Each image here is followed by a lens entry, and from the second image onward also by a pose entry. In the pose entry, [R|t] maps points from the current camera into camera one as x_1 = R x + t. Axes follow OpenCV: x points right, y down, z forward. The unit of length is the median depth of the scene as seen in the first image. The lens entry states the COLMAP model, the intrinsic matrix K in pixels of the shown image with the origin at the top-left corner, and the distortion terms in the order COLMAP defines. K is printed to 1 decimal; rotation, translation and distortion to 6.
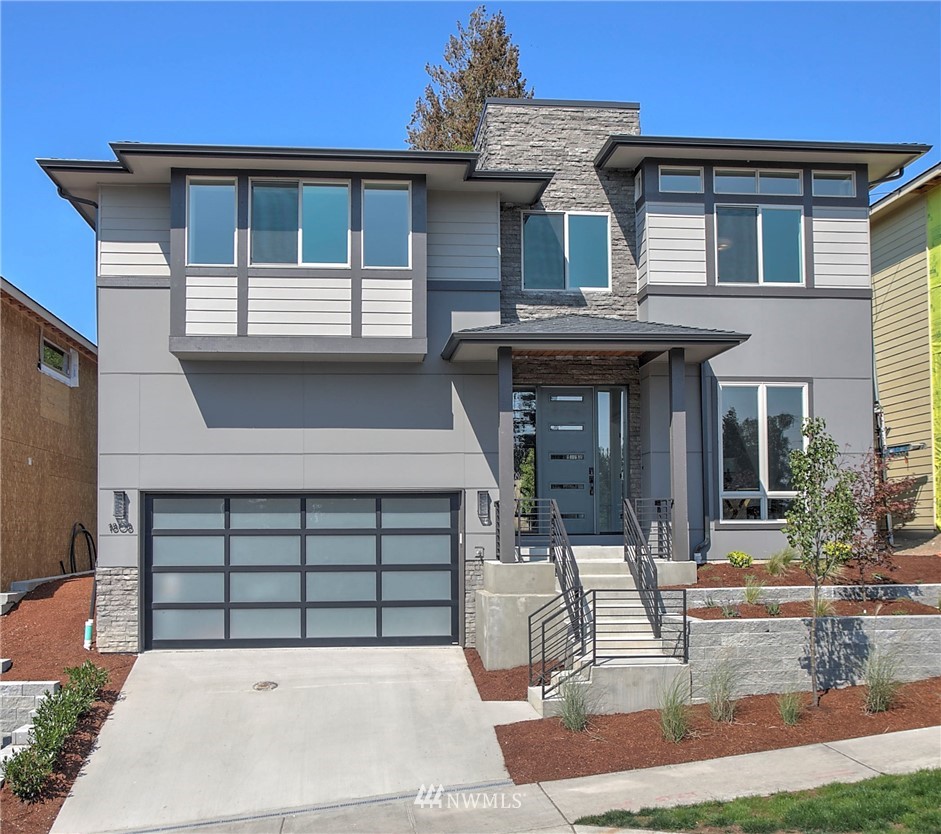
lens RADIAL K [[1003.7, 0, 448.8], [0, 1003.7, 470.5], [0, 0, 1]] dist [-0.007216, 0.000000]
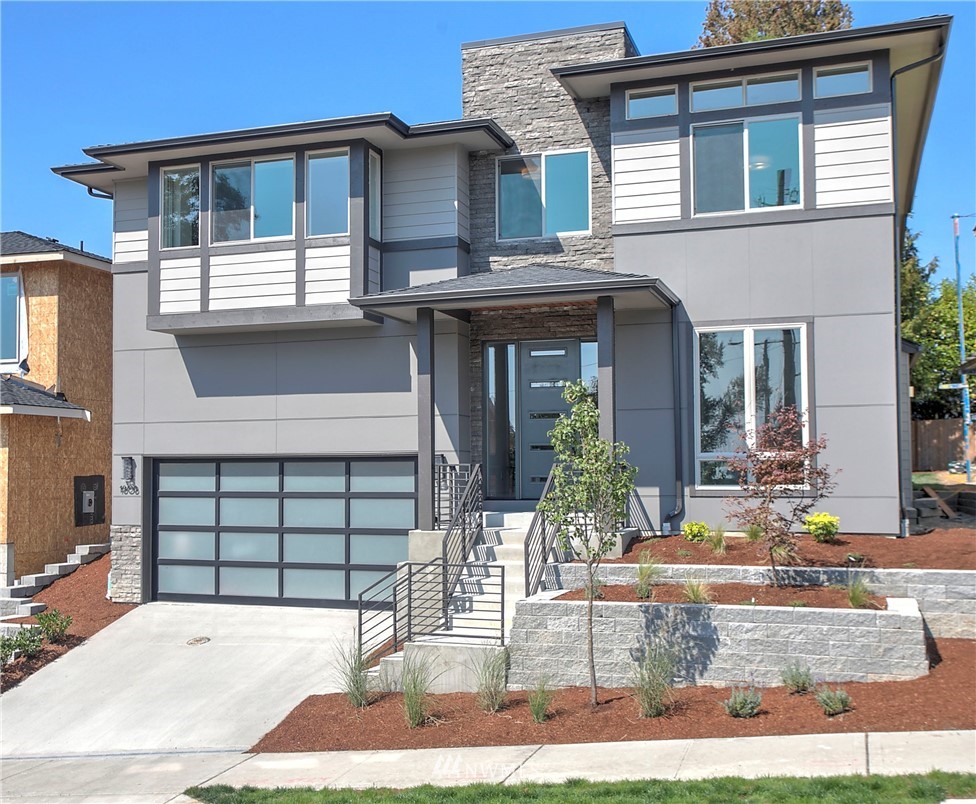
lens RADIAL K [[1081.1, 0, 487.9], [0, 1081.1, 406.3], [0, 0, 1]] dist [0.019628, 0.000000]
pose [[0.912777, -0.022487, -0.407839, 0.514346], [0.021731, 0.999743, -0.006487, -0.018534], [0.407880, -0.002941, 0.913031, 0.066140]]
